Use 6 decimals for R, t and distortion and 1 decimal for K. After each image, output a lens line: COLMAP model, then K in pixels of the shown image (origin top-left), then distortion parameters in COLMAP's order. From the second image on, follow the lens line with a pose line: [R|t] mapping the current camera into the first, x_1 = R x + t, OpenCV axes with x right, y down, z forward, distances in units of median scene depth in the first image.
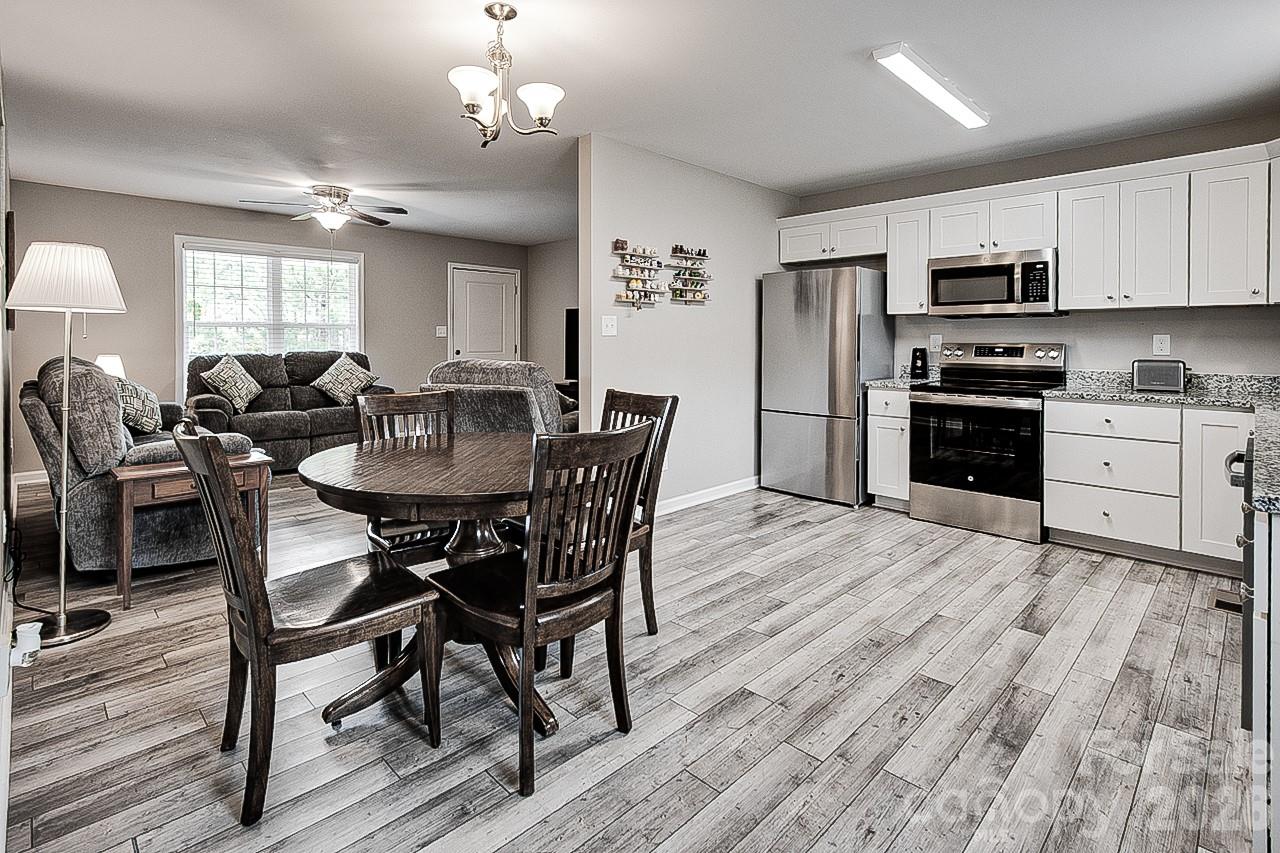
lens RADIAL K [[626.9, 0, 637.7], [0, 626.9, 343.2], [0, 0, 1]] dist [-0.001595, -0.000056]
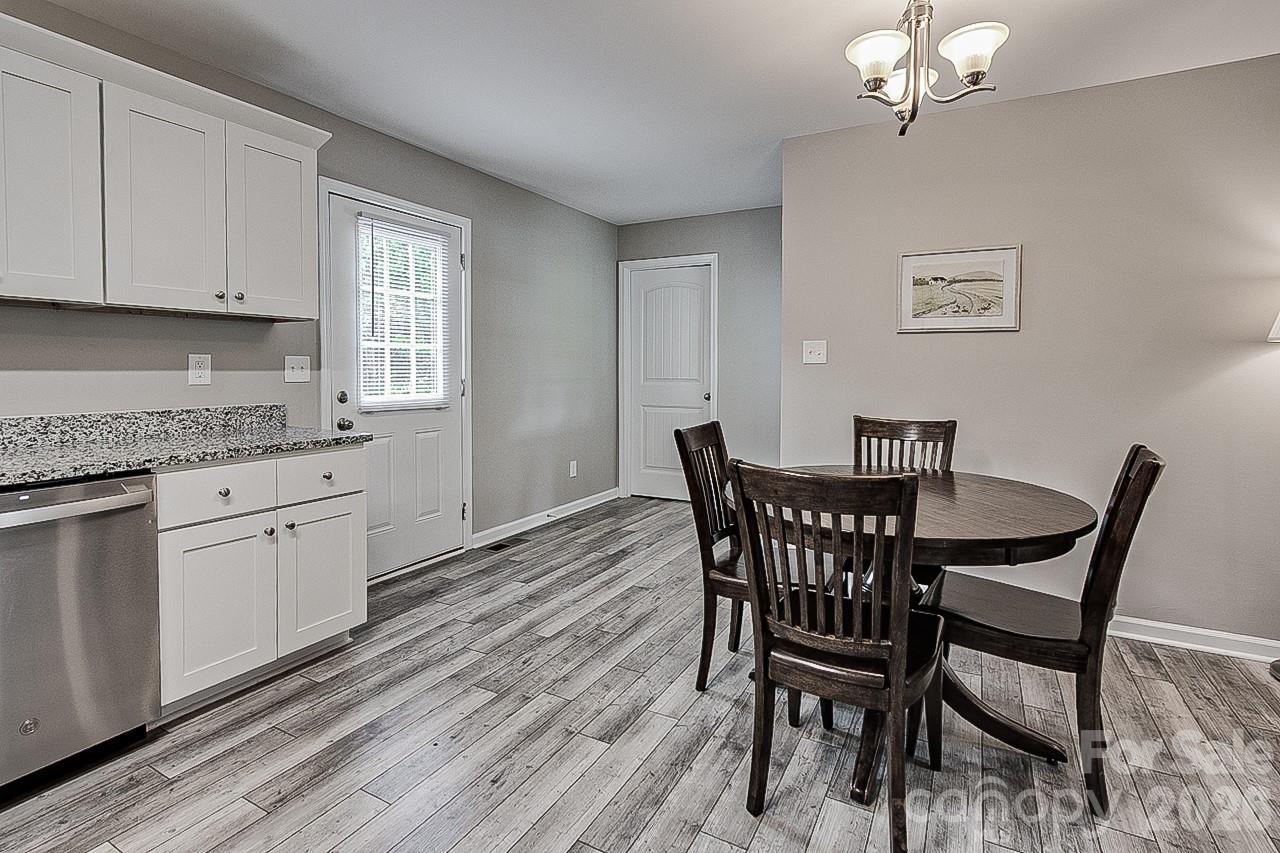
lens RADIAL K [[616.2, 0, 629.5], [0, 616.2, 384.4], [0, 0, 1]] dist [-0.001749, 0.000200]
pose [[-0.963246, -0.001354, -0.268618, 0.197383], [-0.010792, 0.999375, 0.033660, -0.004972], [0.268404, 0.035322, -0.962659, 0.951767]]
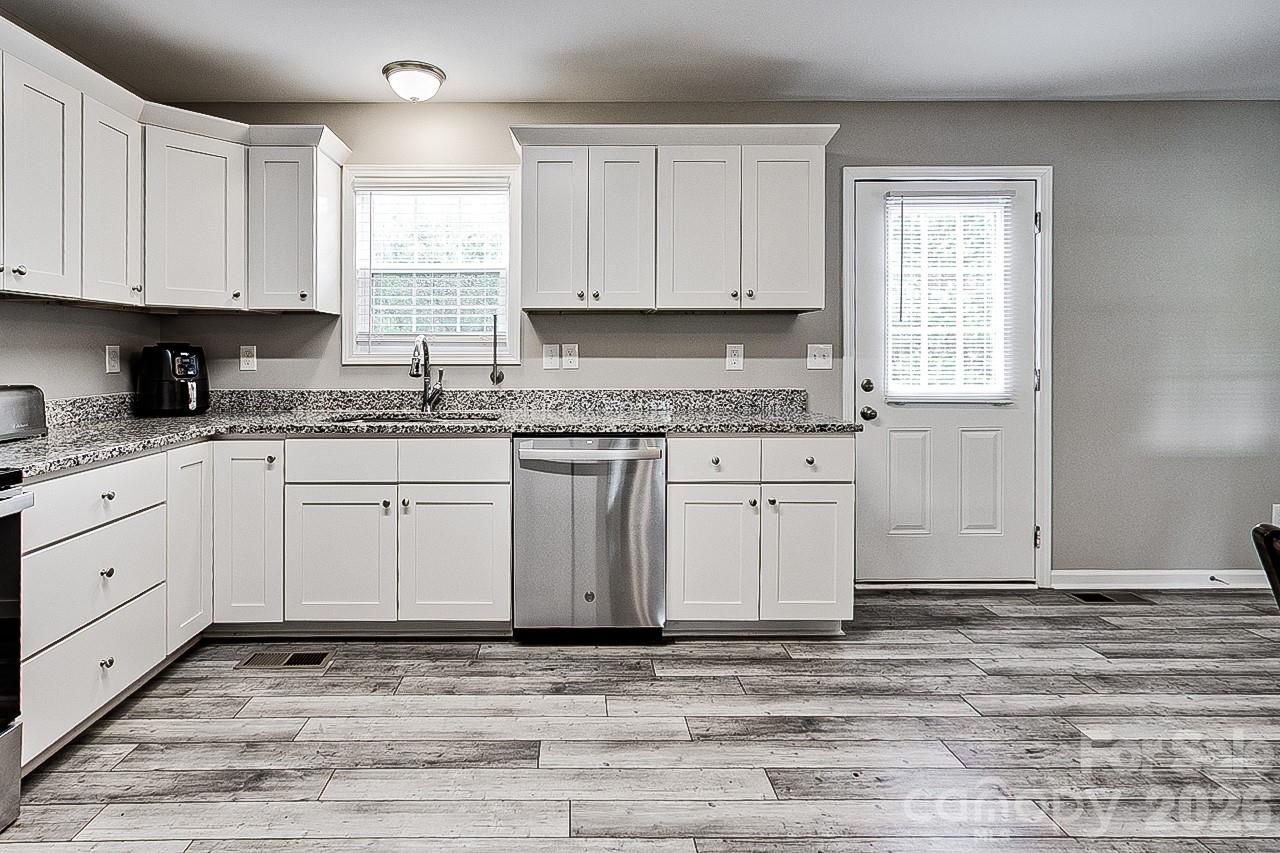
lens RADIAL K [[620.2, 0, 575.1], [0, 620.2, 355.7], [0, 0, 1]] dist [-0.002437, 0.000484]
pose [[-0.706913, -0.005387, 0.707280, 0.053506], [0.003295, 0.999935, 0.010910, -0.005041], [-0.707293, 0.010043, -0.706849, 0.903347]]
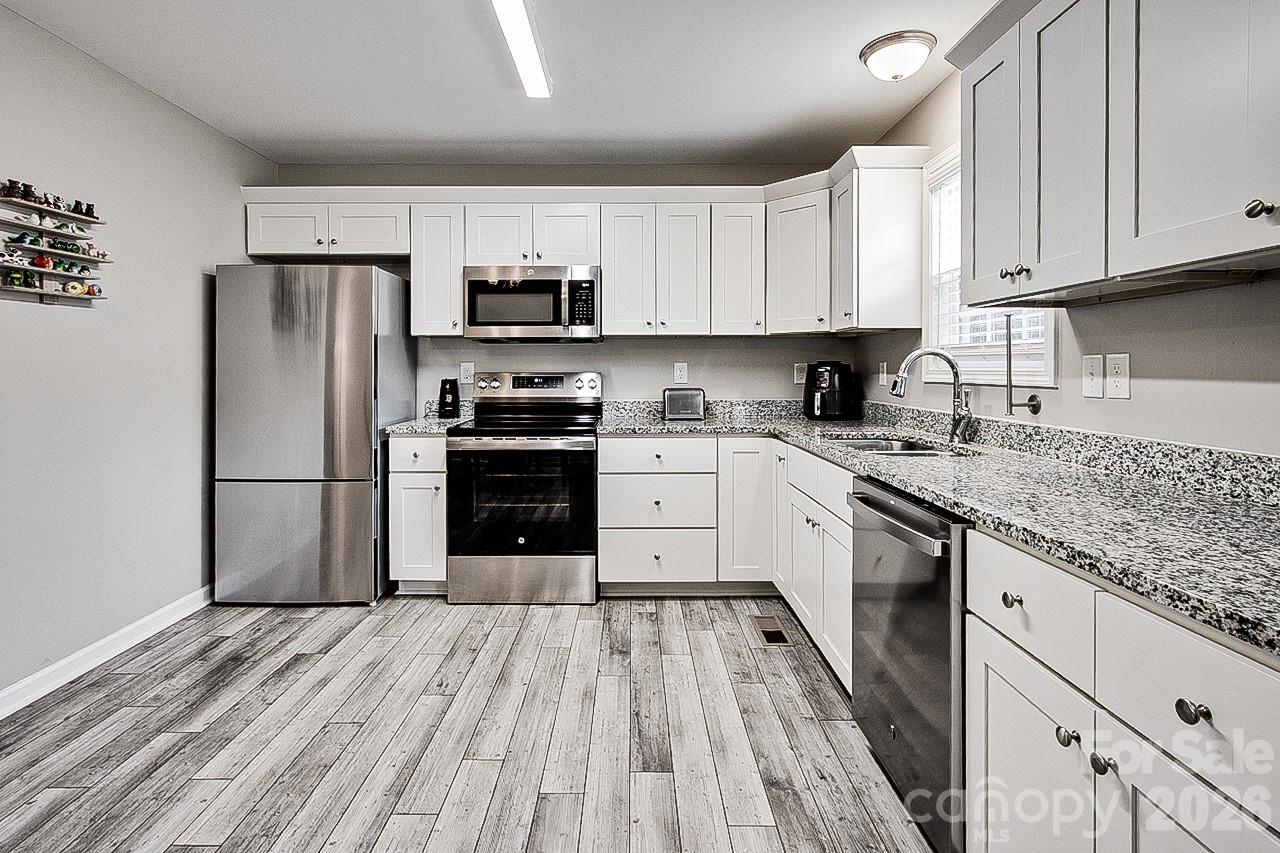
lens RADIAL K [[622.7, 0, 632.2], [0, 622.7, 370.4], [0, 0, 1]] dist [-0.001766, 0.000807]
pose [[0.706579, -0.004883, 0.707617, 0.061458], [0.006832, 0.999977, 0.000079, -0.001908], [-0.707601, 0.004779, 0.706596, 0.311075]]
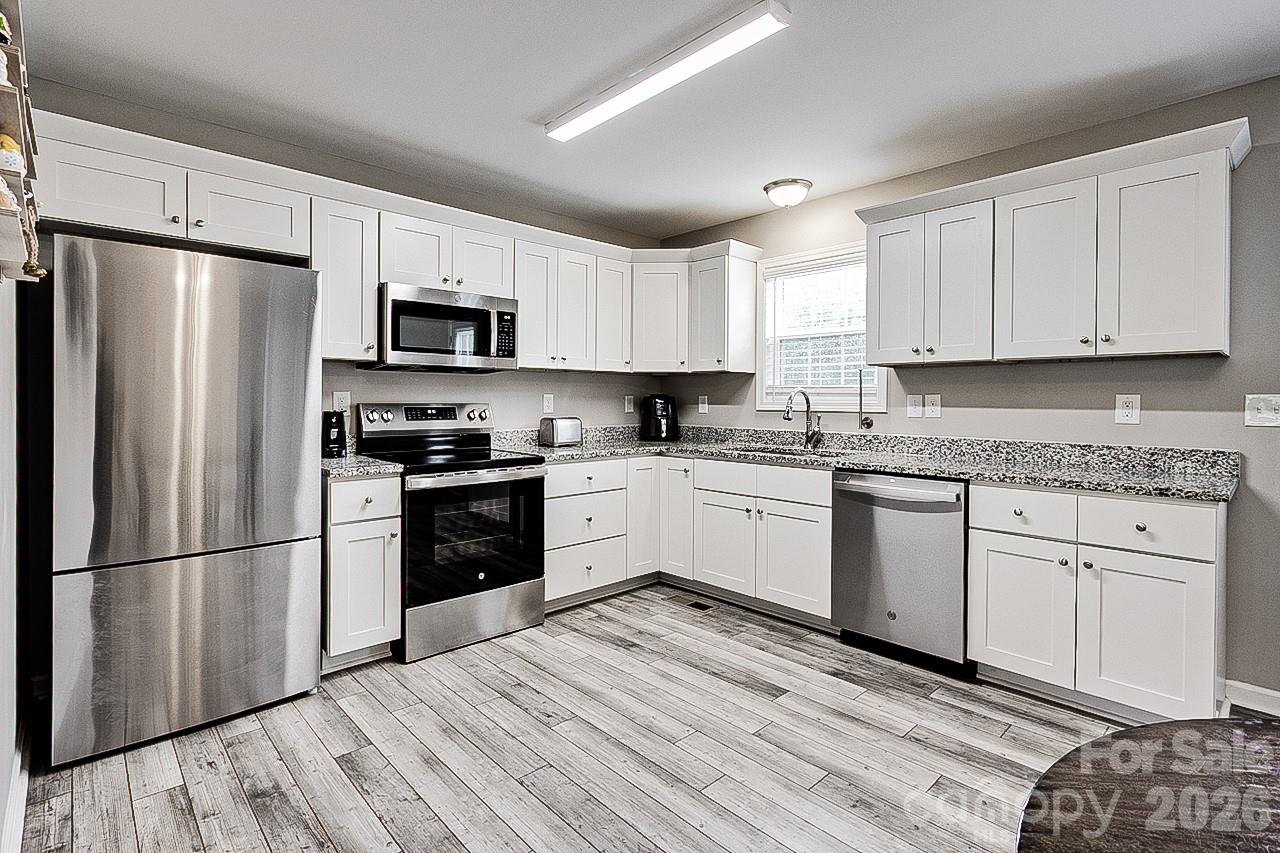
lens RADIAL K [[607.2, 0, 640.8], [0, 607.2, 402.5], [0, 0, 1]] dist [-0.001056, 0.000115]
pose [[0.029152, -0.006792, 0.999552, -0.208957], [0.000815, 0.999977, 0.006771, -0.006215], [-0.999575, 0.000618, 0.029157, 0.731823]]
